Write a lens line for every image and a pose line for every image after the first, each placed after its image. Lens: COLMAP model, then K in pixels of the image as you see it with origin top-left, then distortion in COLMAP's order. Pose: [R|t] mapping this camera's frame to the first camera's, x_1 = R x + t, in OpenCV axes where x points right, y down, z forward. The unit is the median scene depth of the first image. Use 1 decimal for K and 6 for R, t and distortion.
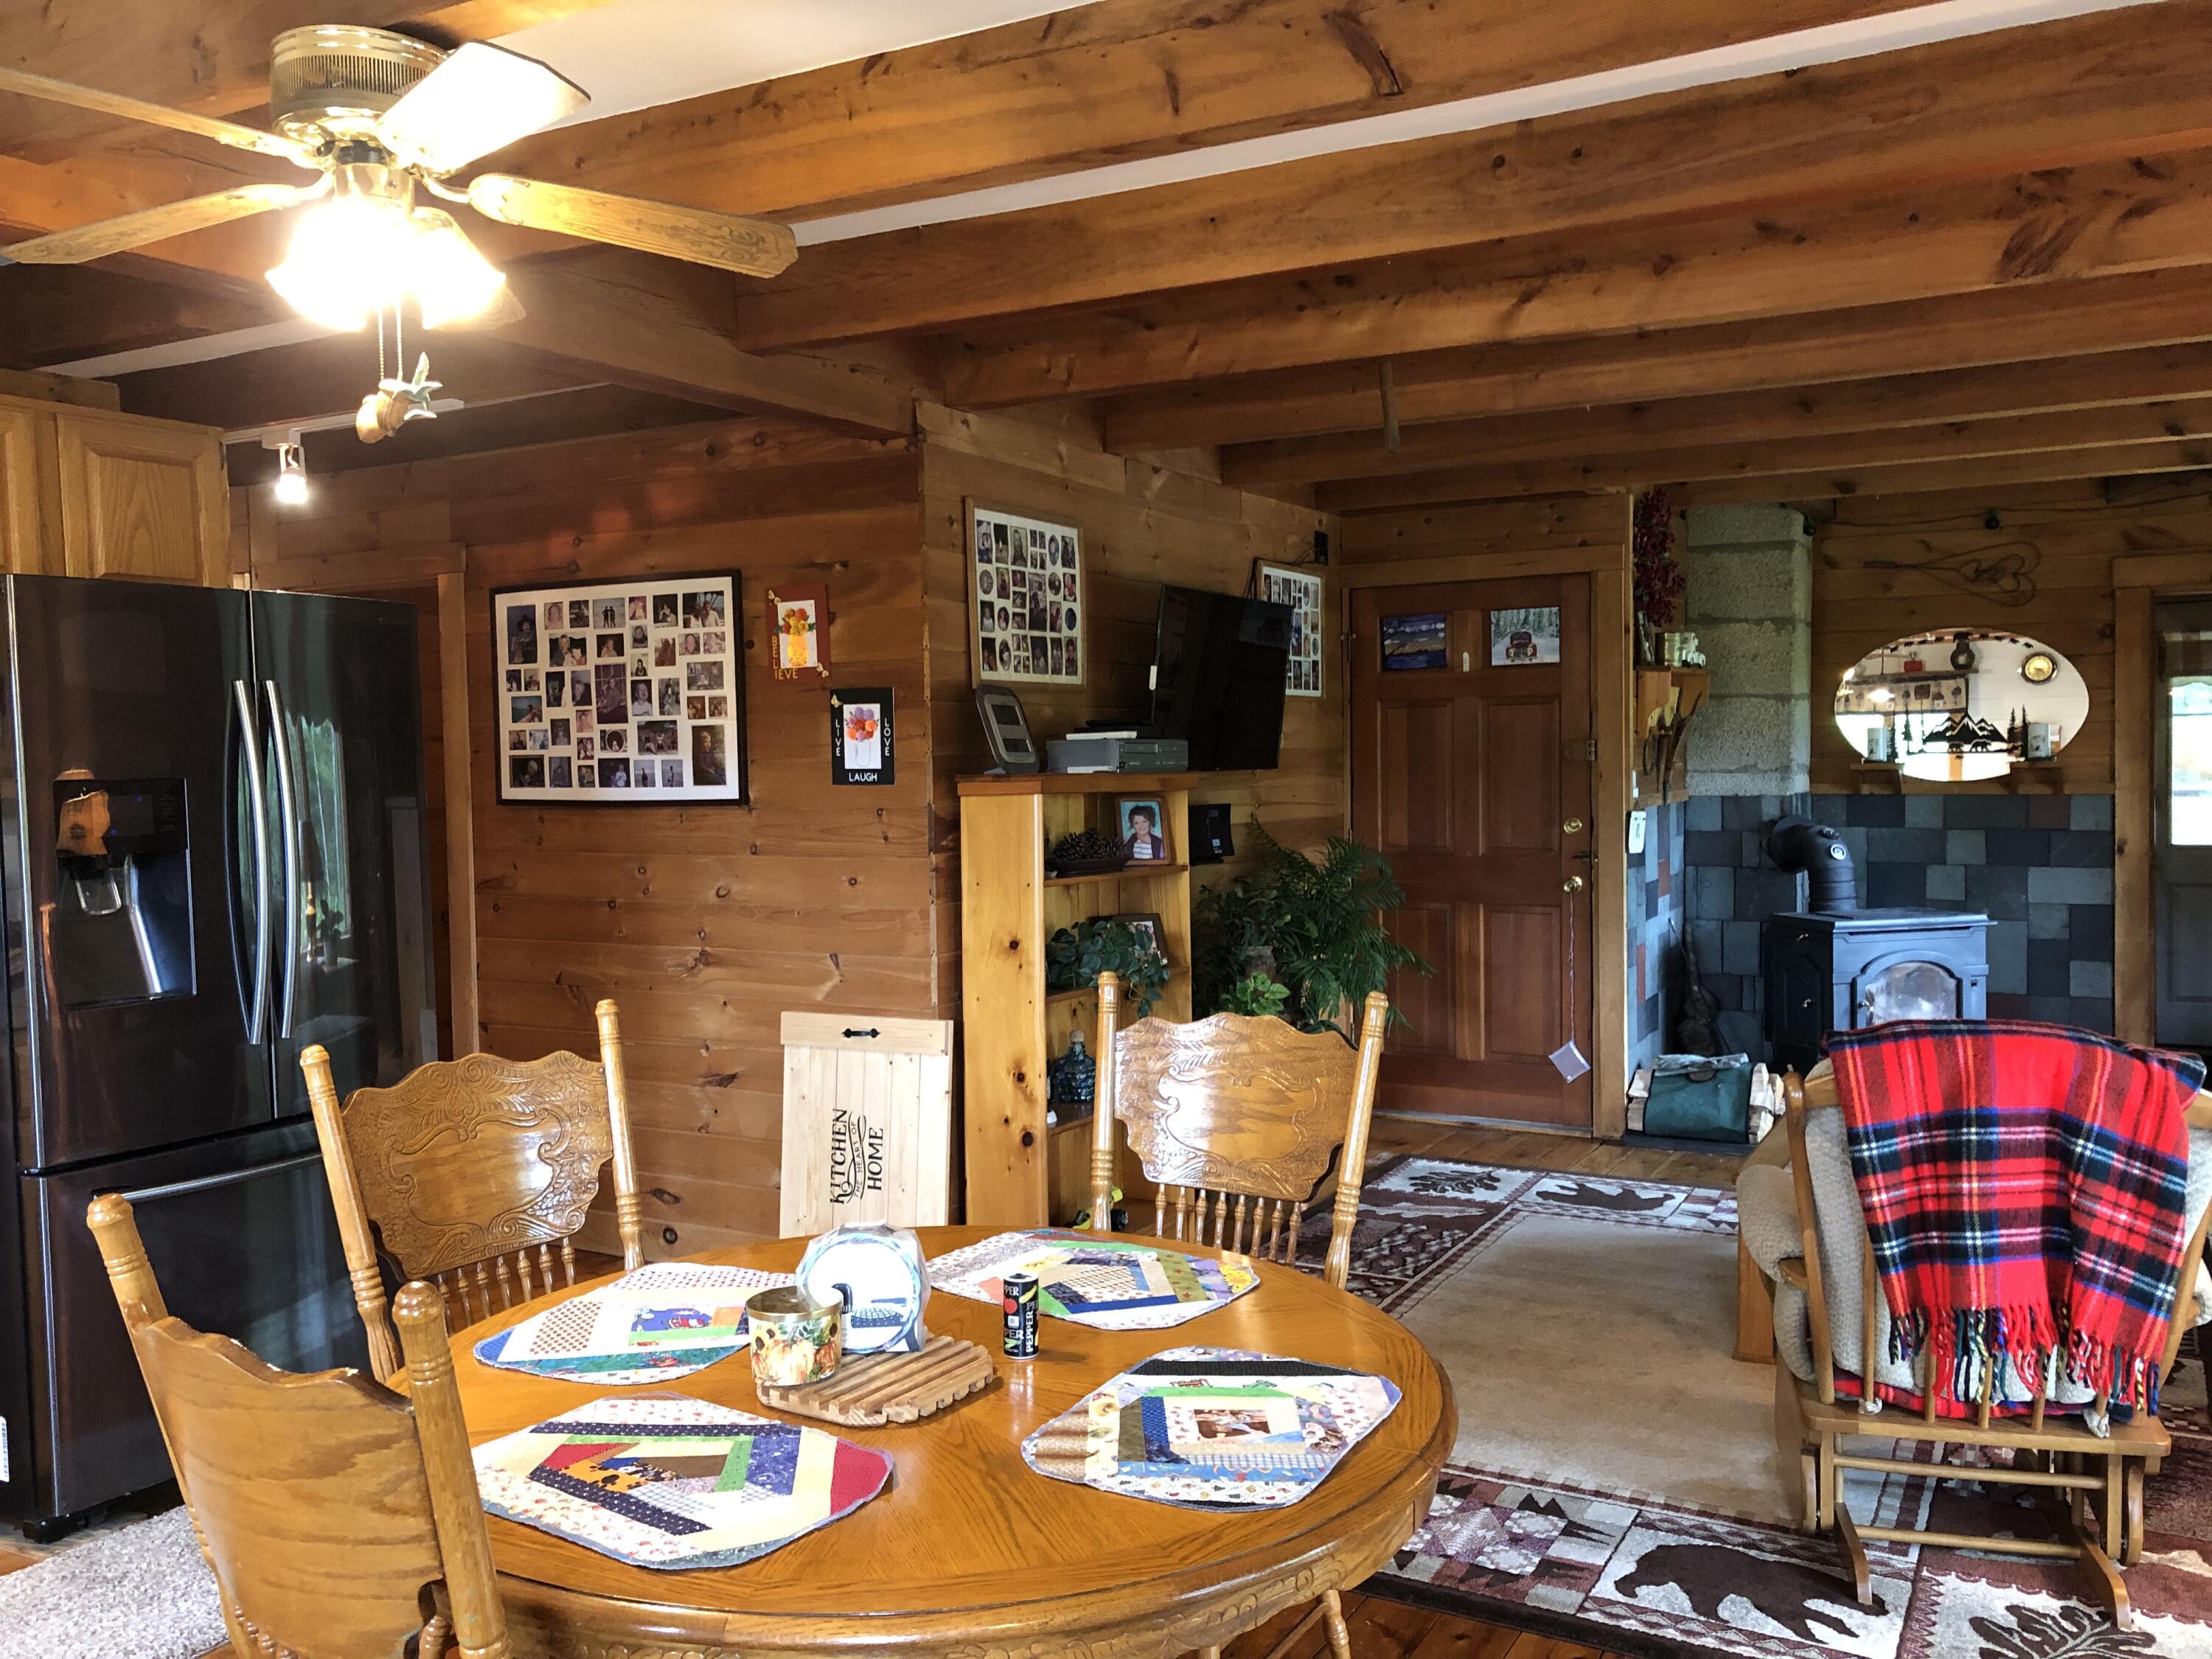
lens RADIAL K [[1807.4, 0, 1095.0], [0, 1807.4, 837.6], [0, 0, 1]] dist [0.050295, -0.051093]
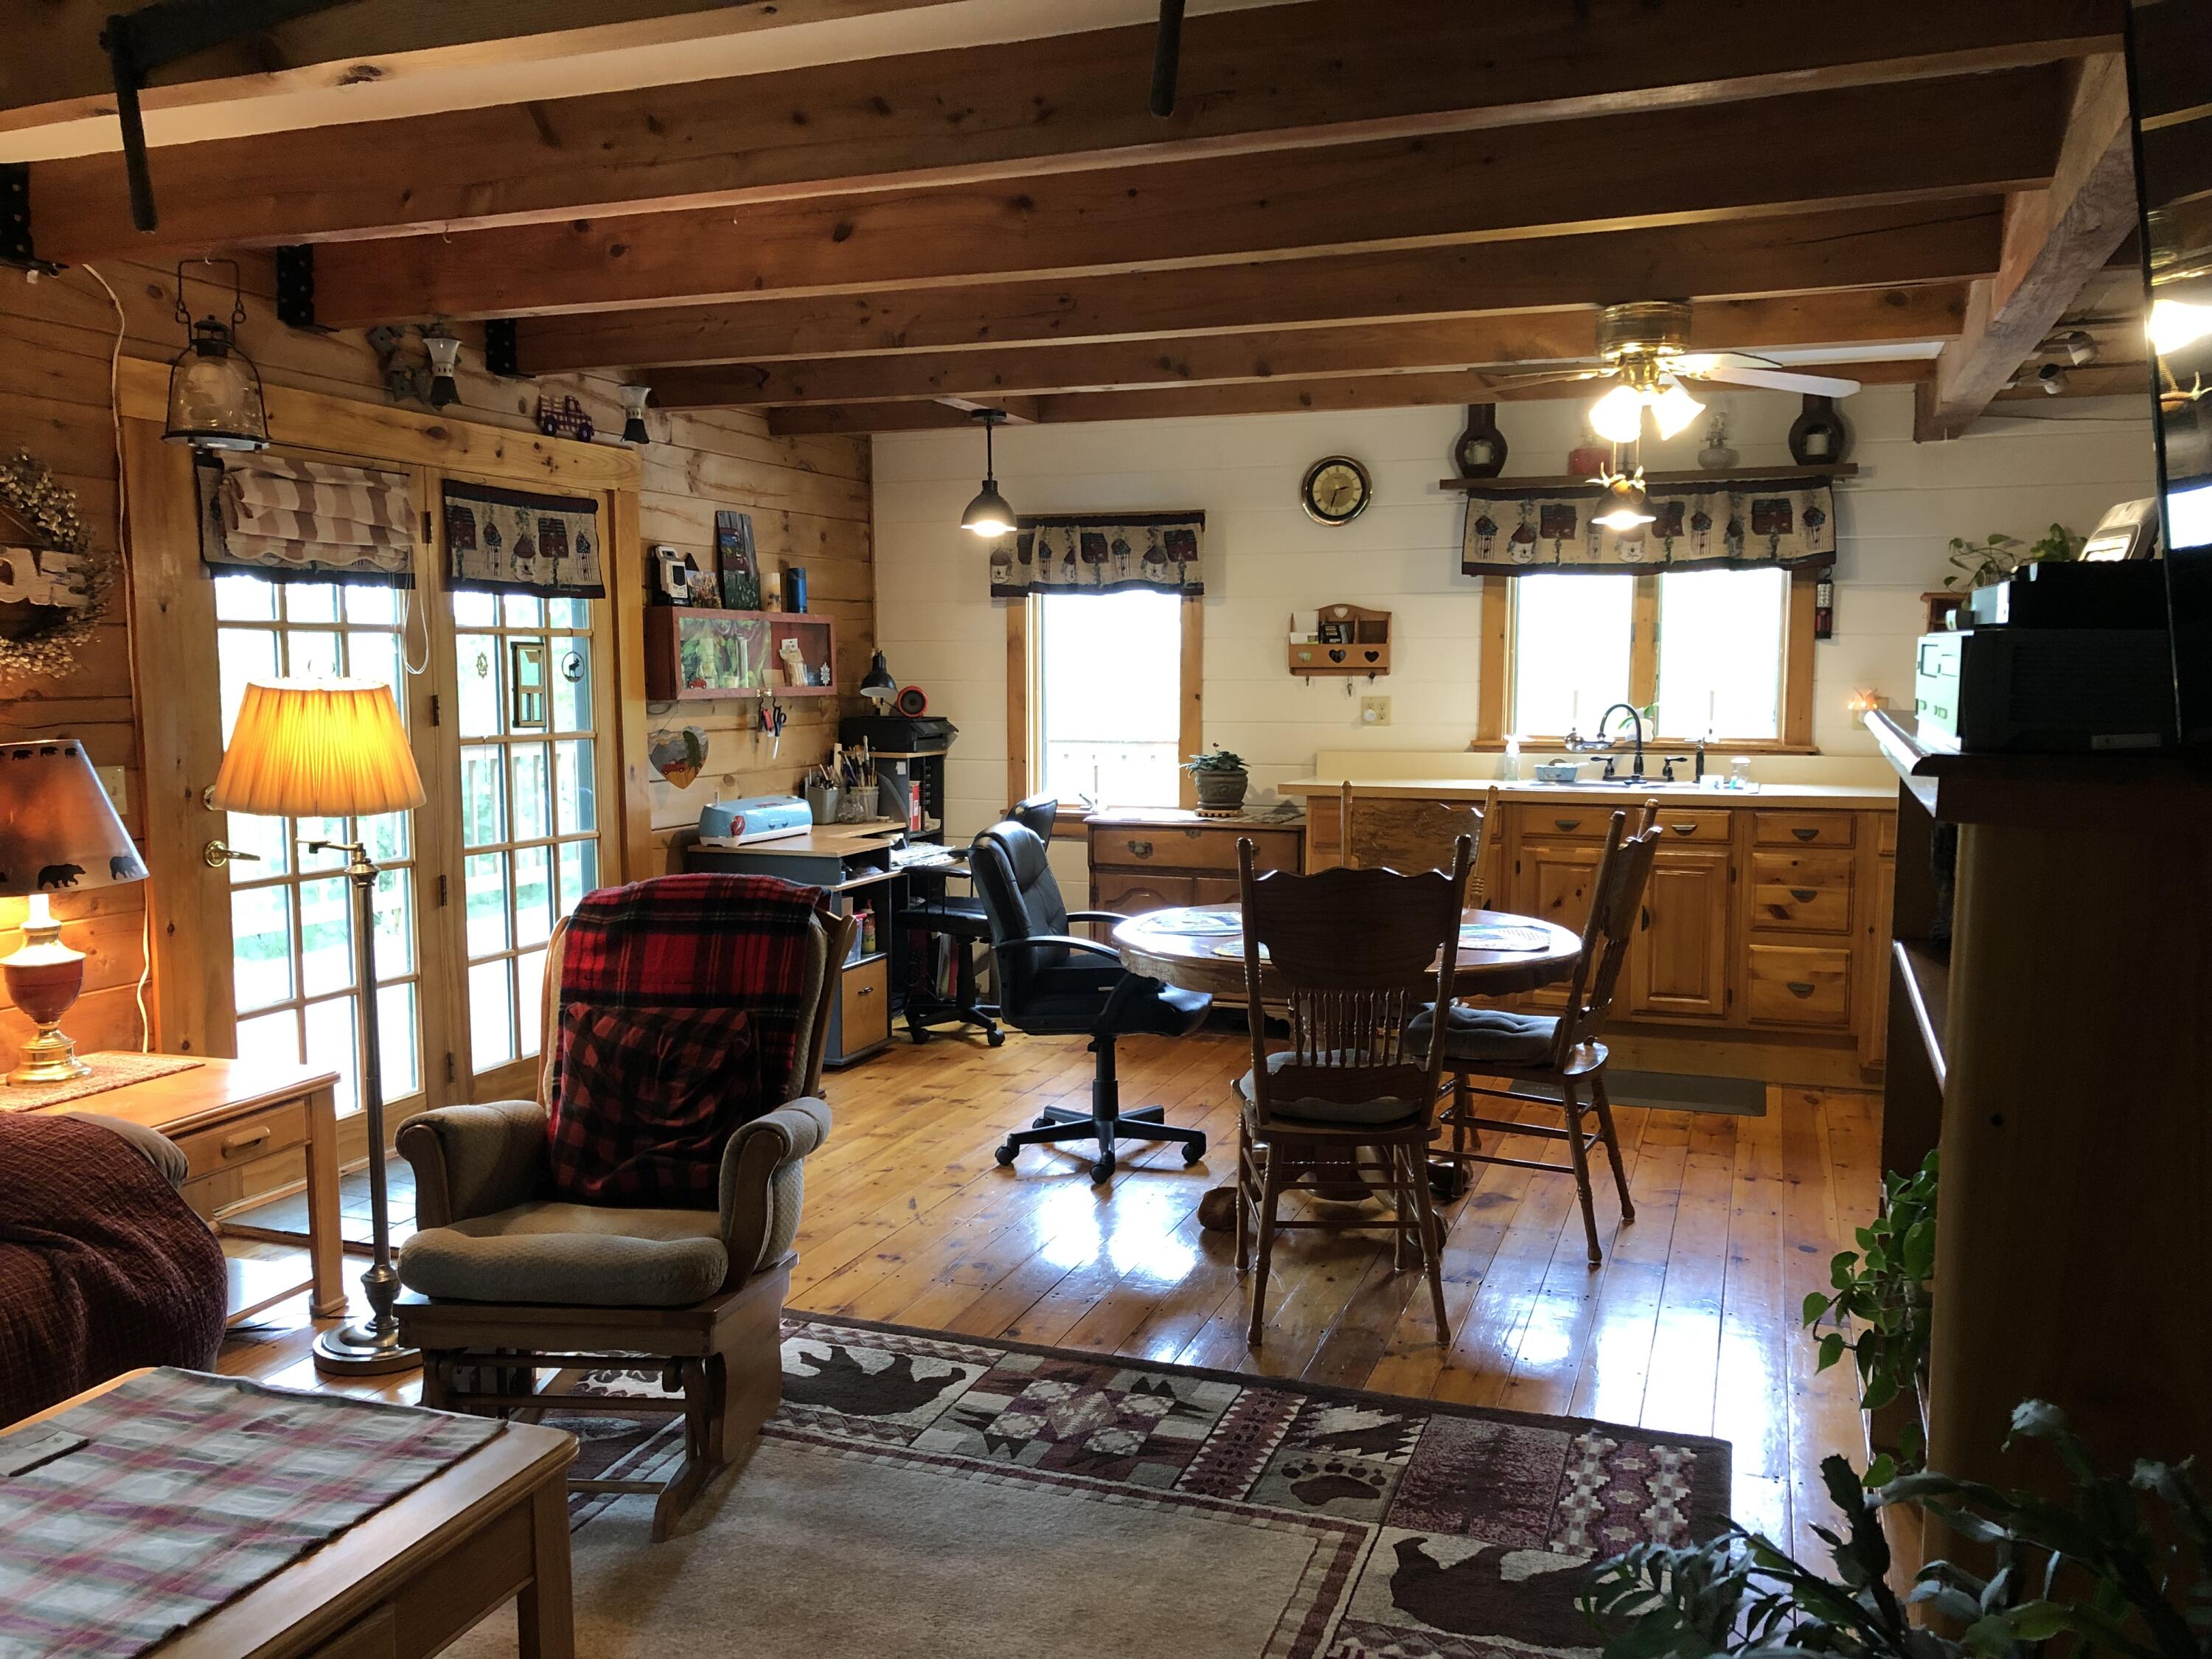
lens RADIAL K [[1807.4, 0, 1103.7], [0, 1807.4, 823.6], [0, 0, 1]] dist [0.050295, -0.051093]
pose [[-0.986804, 0.032260, -0.158670, 0.246376], [0.010152, 0.990350, 0.138218, -0.071886], [0.161598, 0.134783, -0.977609, 1.403603]]
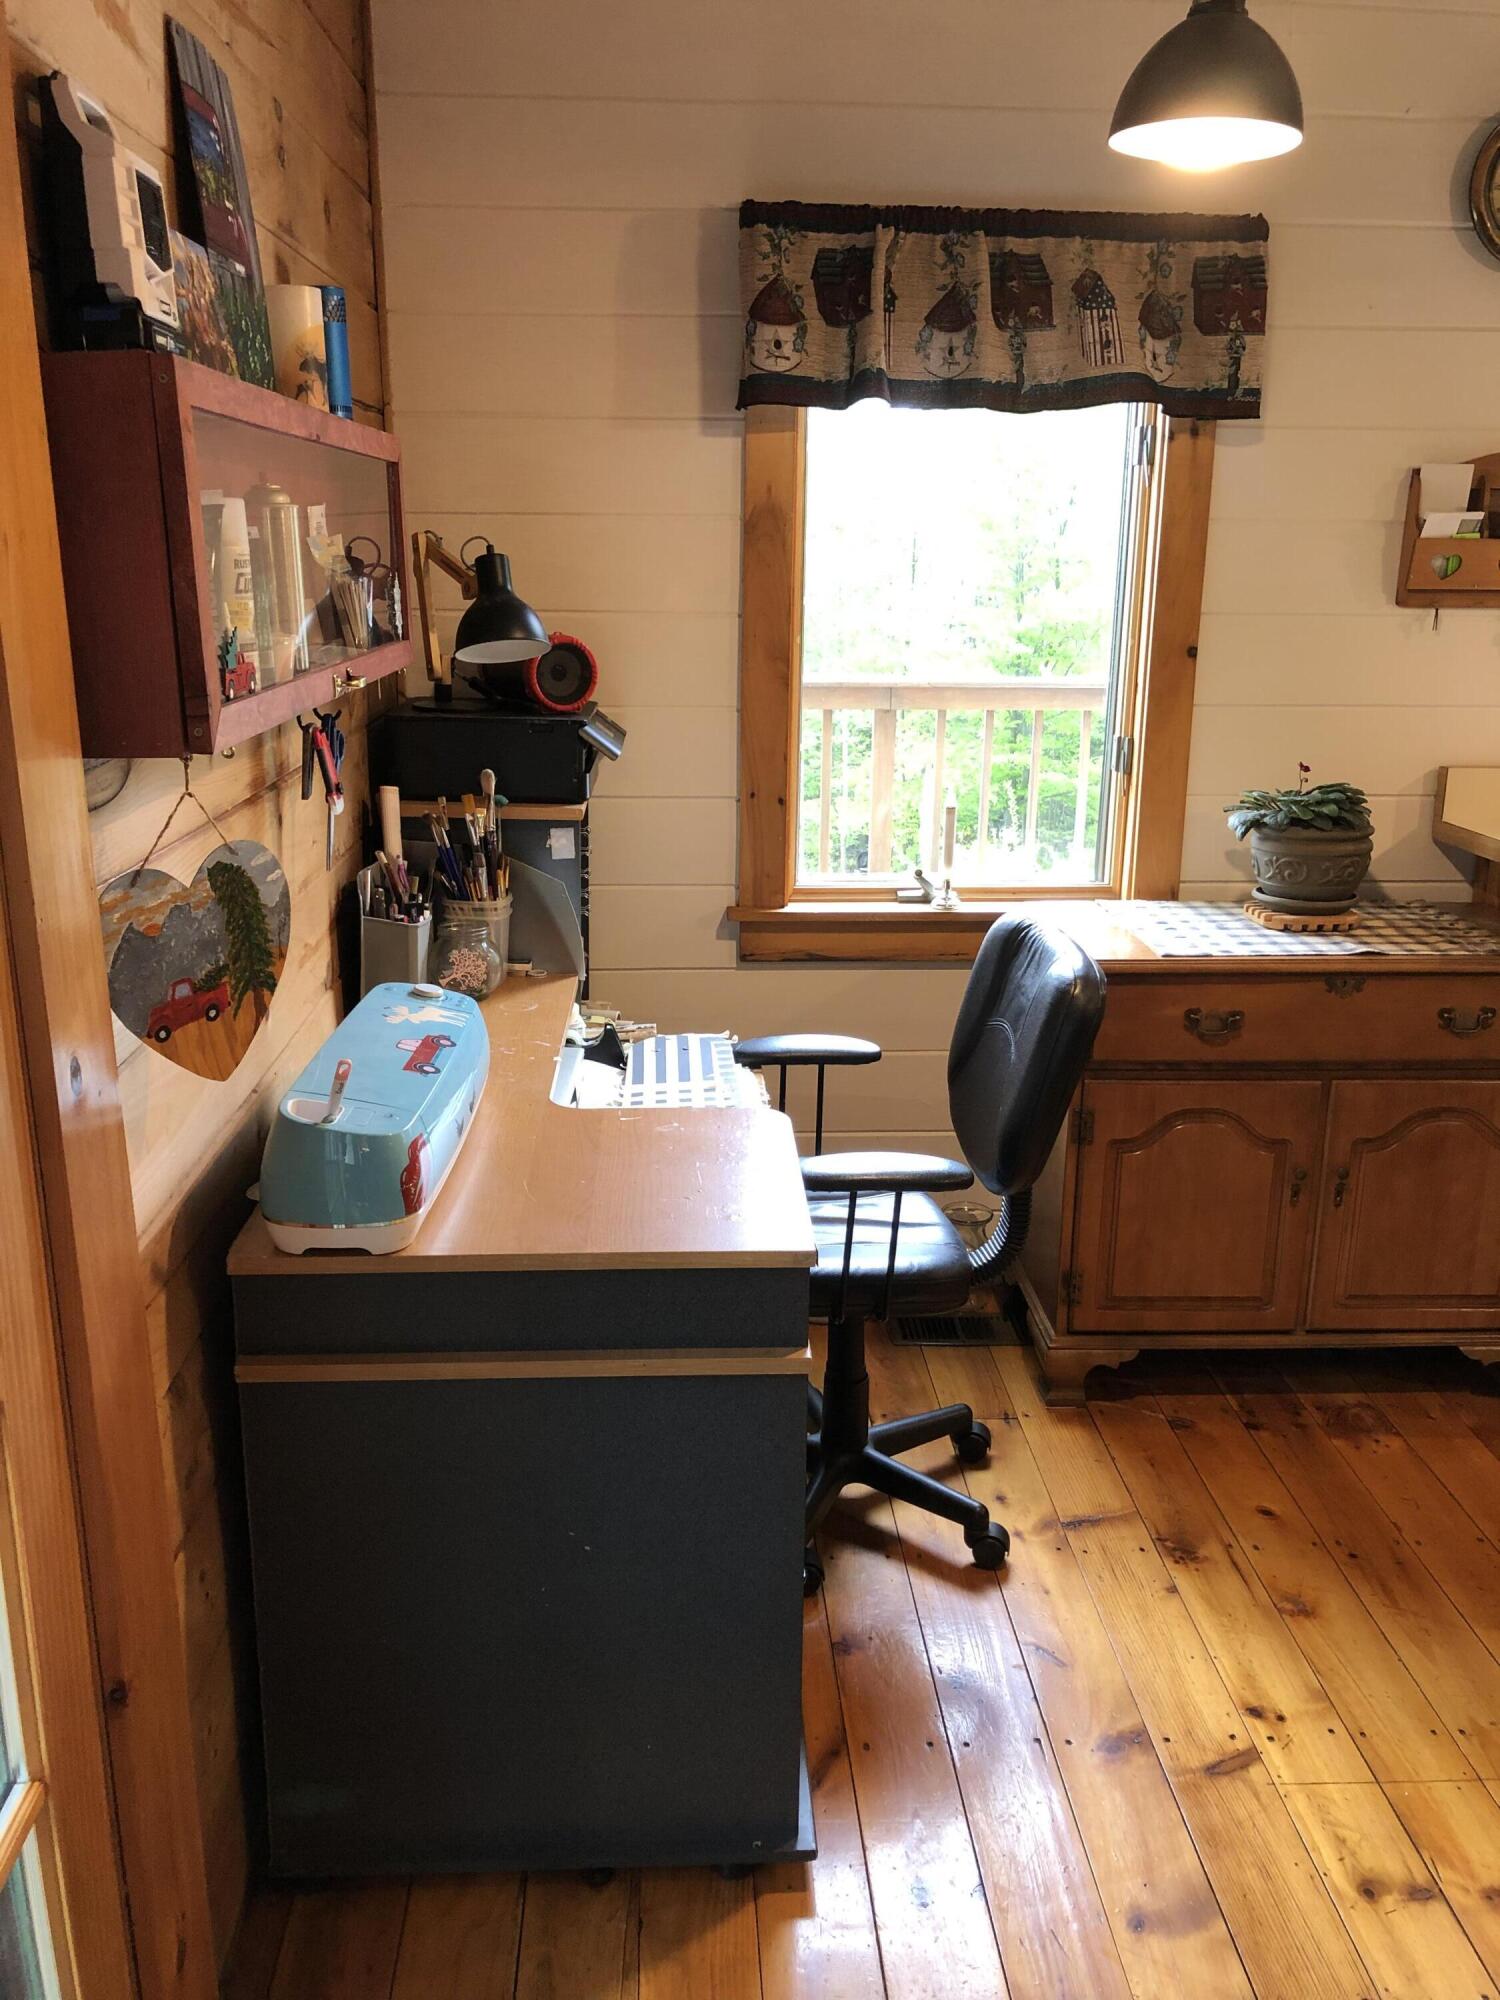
lens RADIAL K [[1634.1, 0, 759.5], [0, 1634.1, 970.1], [0, 0, 1]] dist [0.050295, -0.051093]
pose [[-0.837142, 0.143351, -0.527868, 0.423885], [-0.025360, 0.953838, 0.299249, -0.034322], [0.546398, 0.263901, -0.794862, 0.320003]]
